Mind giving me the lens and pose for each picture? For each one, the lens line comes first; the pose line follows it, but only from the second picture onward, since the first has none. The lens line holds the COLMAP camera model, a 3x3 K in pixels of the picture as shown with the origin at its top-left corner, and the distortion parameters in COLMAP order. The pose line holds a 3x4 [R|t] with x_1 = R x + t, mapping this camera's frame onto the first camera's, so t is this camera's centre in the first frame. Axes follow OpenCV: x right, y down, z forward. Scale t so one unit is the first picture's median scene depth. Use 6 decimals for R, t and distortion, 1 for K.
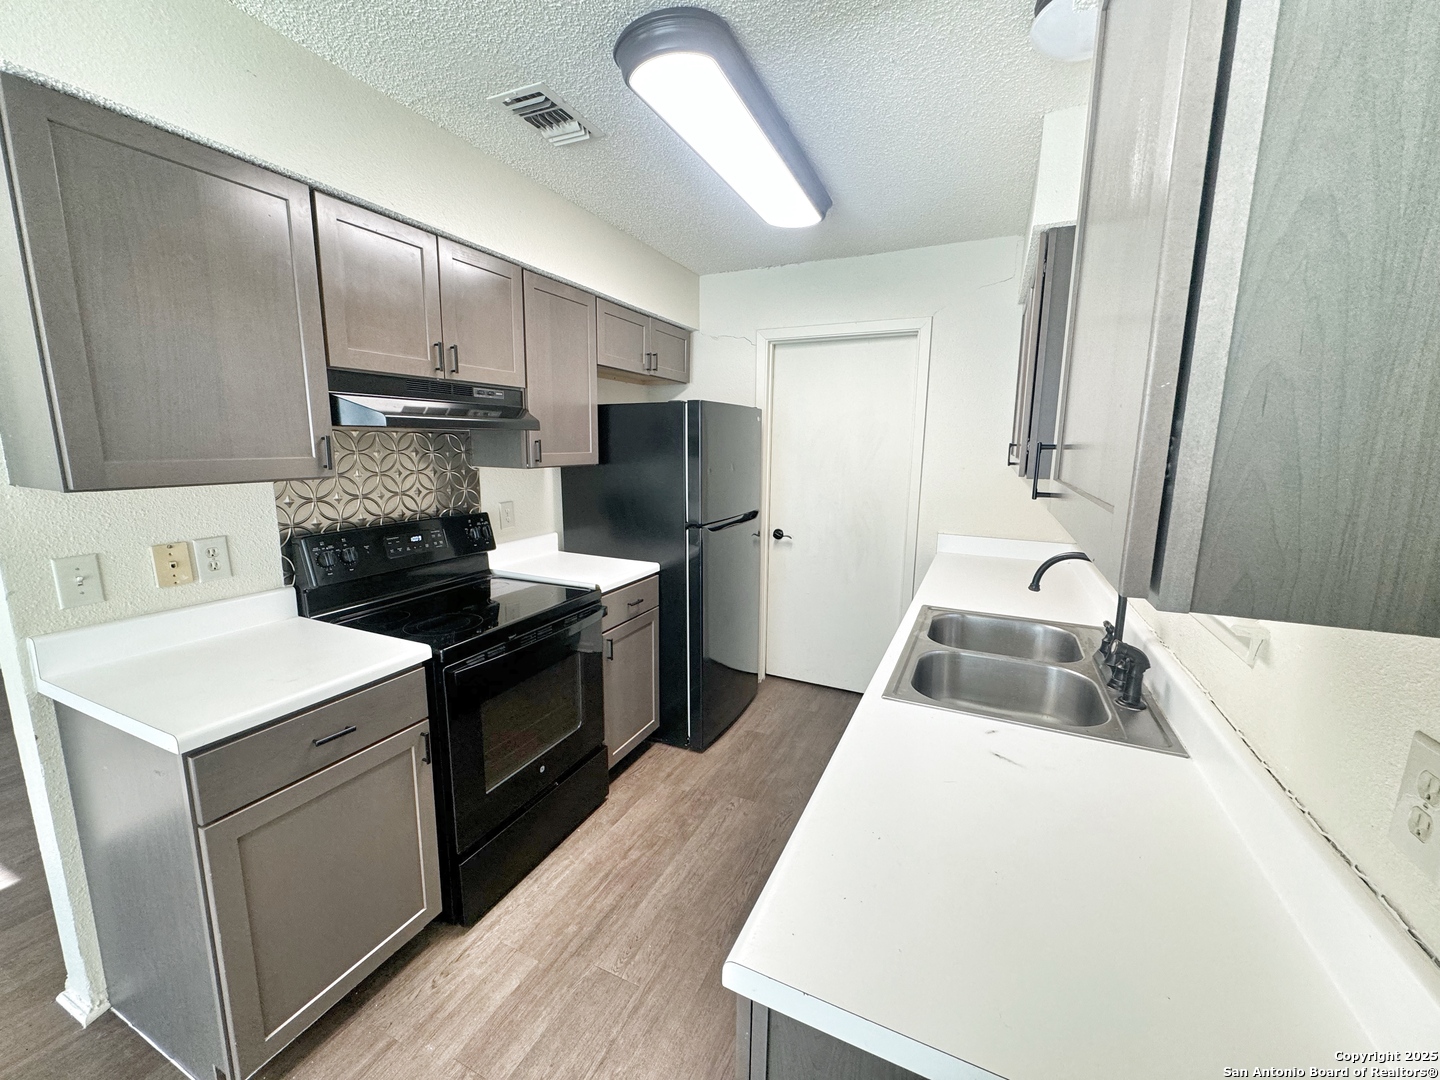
lens RADIAL K [[575.8, 0, 718.2], [0, 575.8, 540.2], [0, 0, 1]] dist [-0.003831, 0.000470]
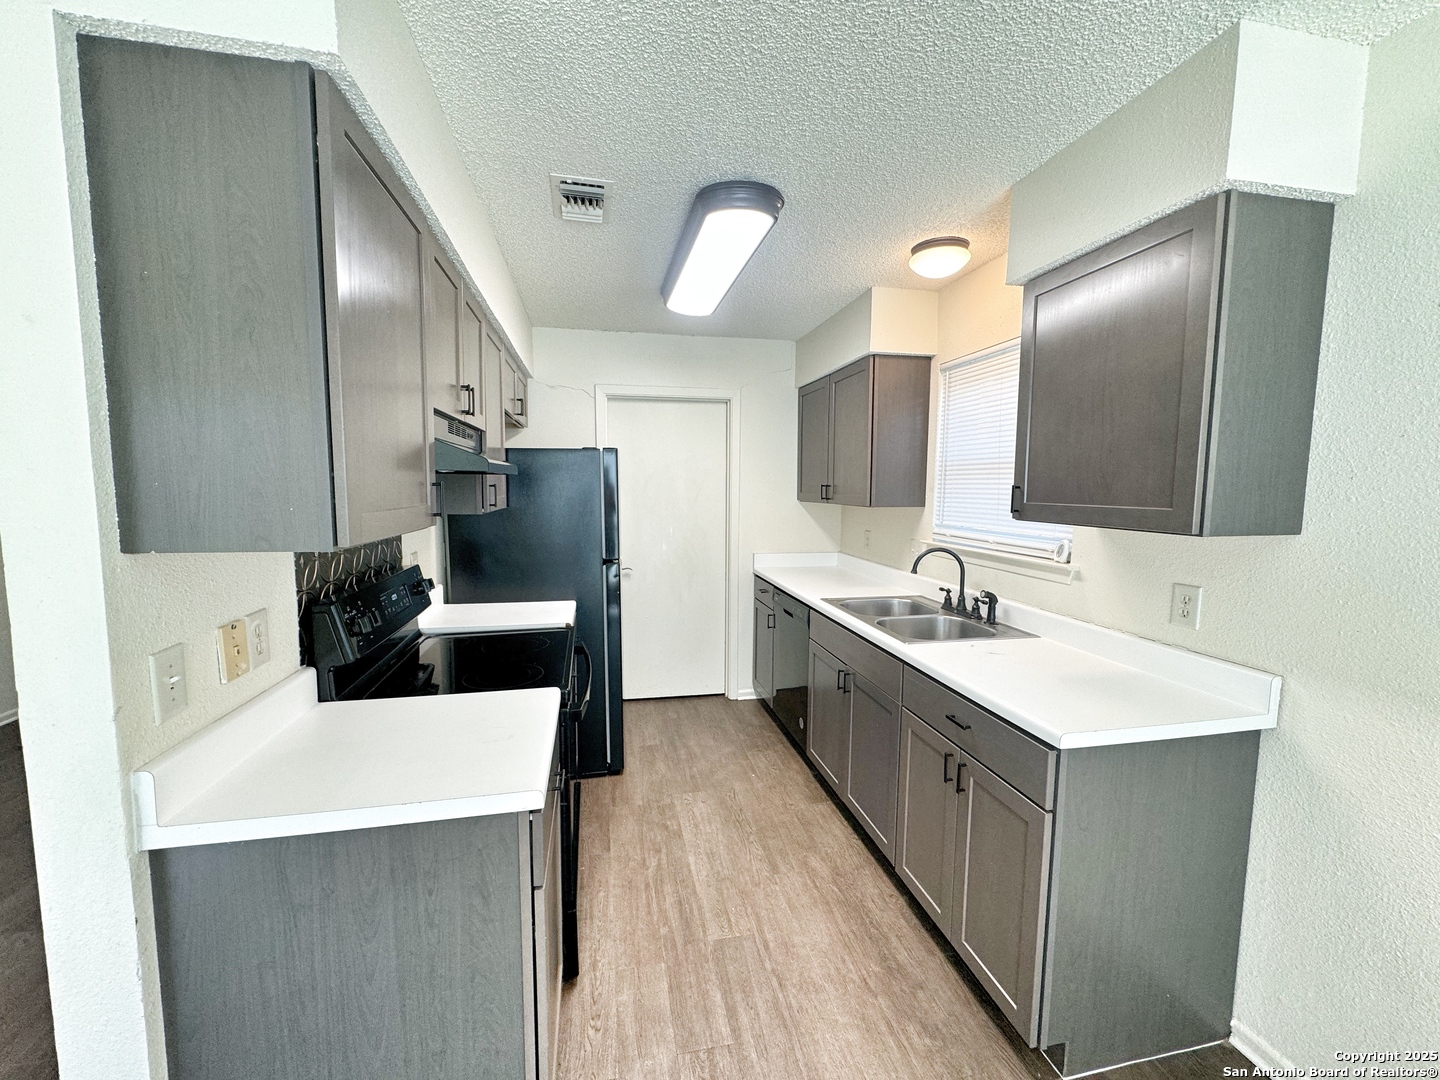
lens RADIAL K [[575.8, 0, 717.8], [0, 575.8, 540.0], [0, 0, 1]] dist [-0.003831, 0.000470]
pose [[0.800828, -0.062917, 0.595580, -0.632154], [0.104276, 0.993925, -0.035214, -0.006556], [-0.589746, 0.090305, 0.802524, 0.002183]]
